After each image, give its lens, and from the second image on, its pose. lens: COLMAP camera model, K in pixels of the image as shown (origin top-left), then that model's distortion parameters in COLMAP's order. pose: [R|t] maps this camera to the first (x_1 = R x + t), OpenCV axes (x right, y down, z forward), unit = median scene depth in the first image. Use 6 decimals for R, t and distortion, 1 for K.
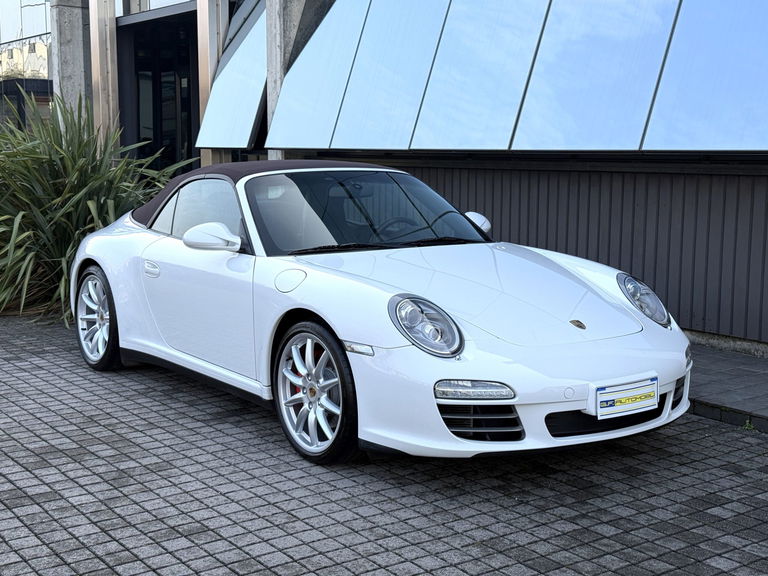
lens RADIAL K [[1064.5, 0, 375.7], [0, 1064.5, 286.9], [0, 0, 1]] dist [0.109987, 0.000000]
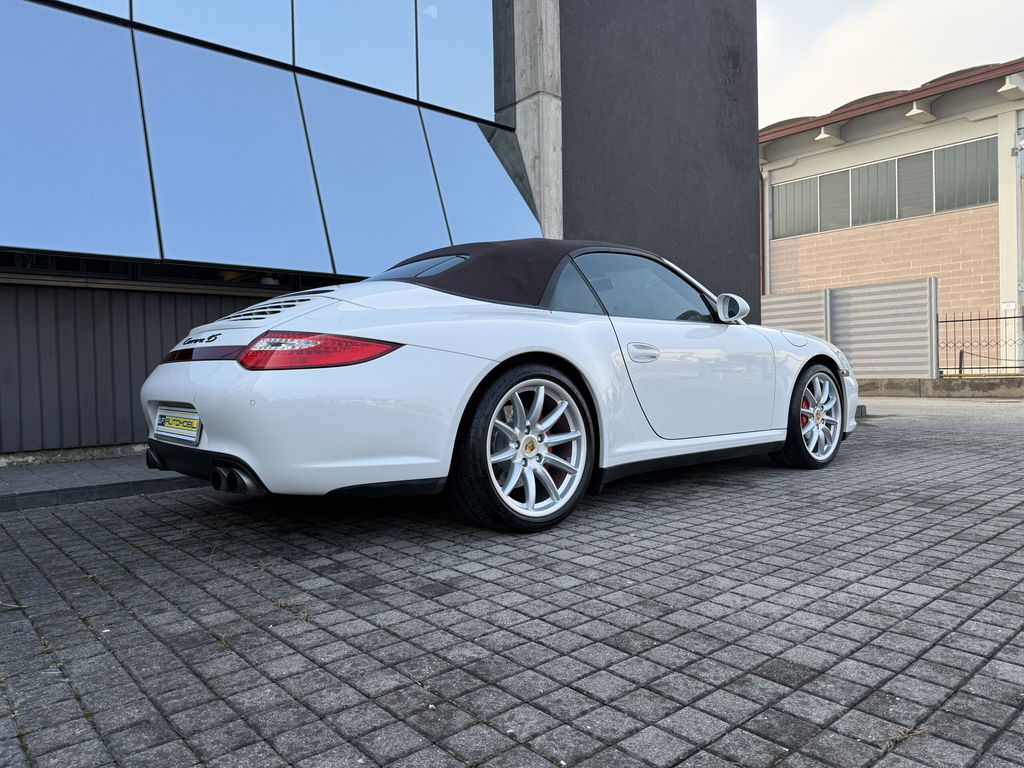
lens RADIAL K [[717.3, 0, 509.2], [0, 717.3, 386.5], [0, 0, 1]] dist [0.026114, -0.035239]
pose [[-0.094196, -0.024072, 0.995263, -0.953232], [0.149018, 0.988104, 0.038002, -0.033912], [-0.984338, 0.151892, -0.089488, 1.483625]]
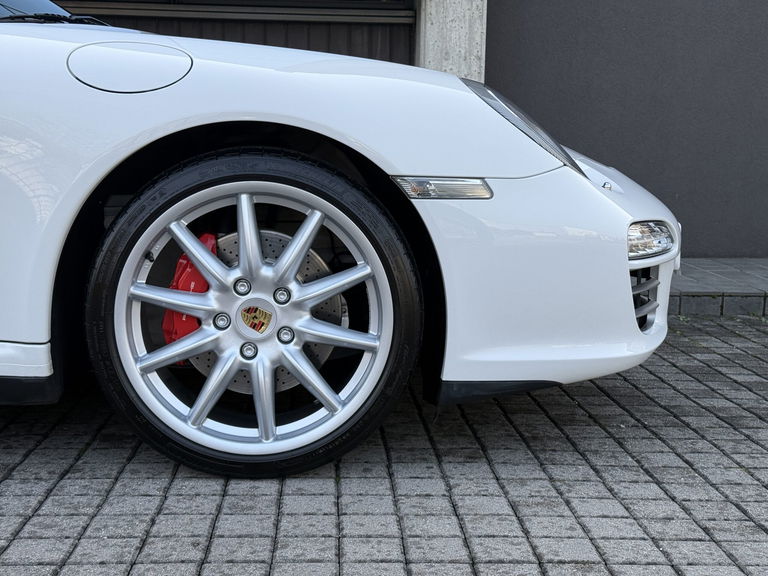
lens RADIAL K [[1064.5, 0, 383.4], [0, 1064.5, 288.5], [0, 0, 1]] dist [0.109987, 0.000000]
pose [[0.534221, -0.114008, 0.837622, -0.400316], [0.098369, 0.992516, 0.072352, 0.060752], [-0.839602, 0.043744, 0.541438, 0.726391]]
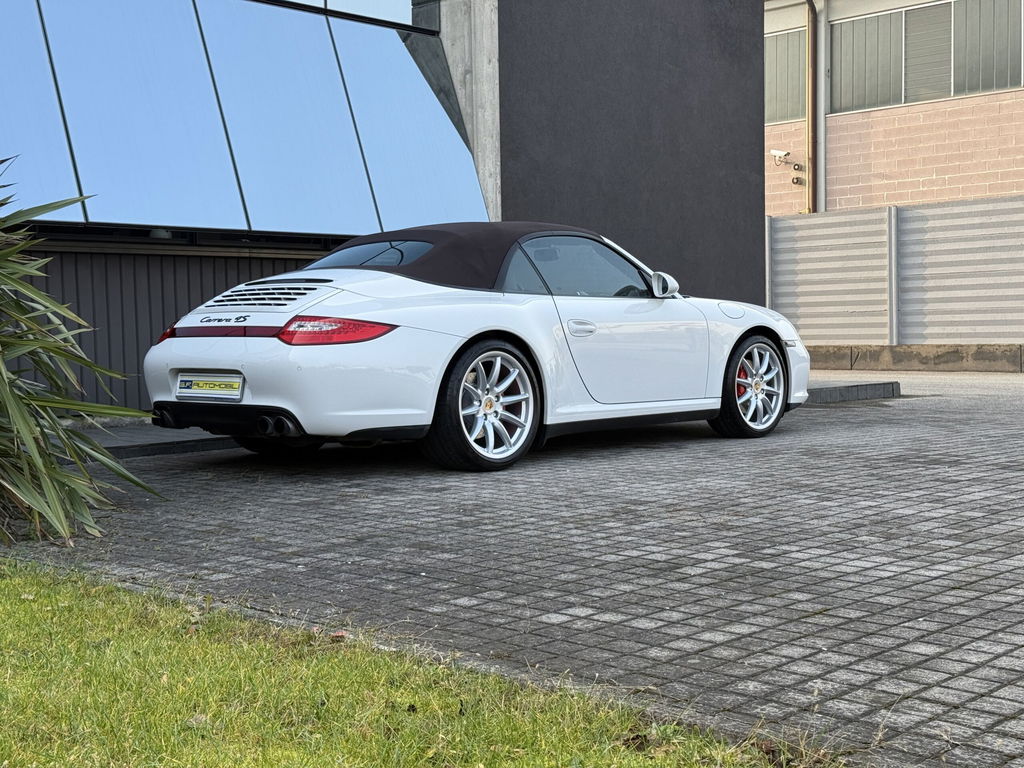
lens RADIAL K [[1419.4, 0, 503.5], [0, 1419.4, 388.2], [0, 0, 1]] dist [0.109987, 0.000000]
pose [[-0.187230, -0.046305, 0.981224, -1.846552], [0.144351, 0.986747, 0.074110, -0.086105], [-0.971652, 0.155516, -0.178065, 1.672446]]
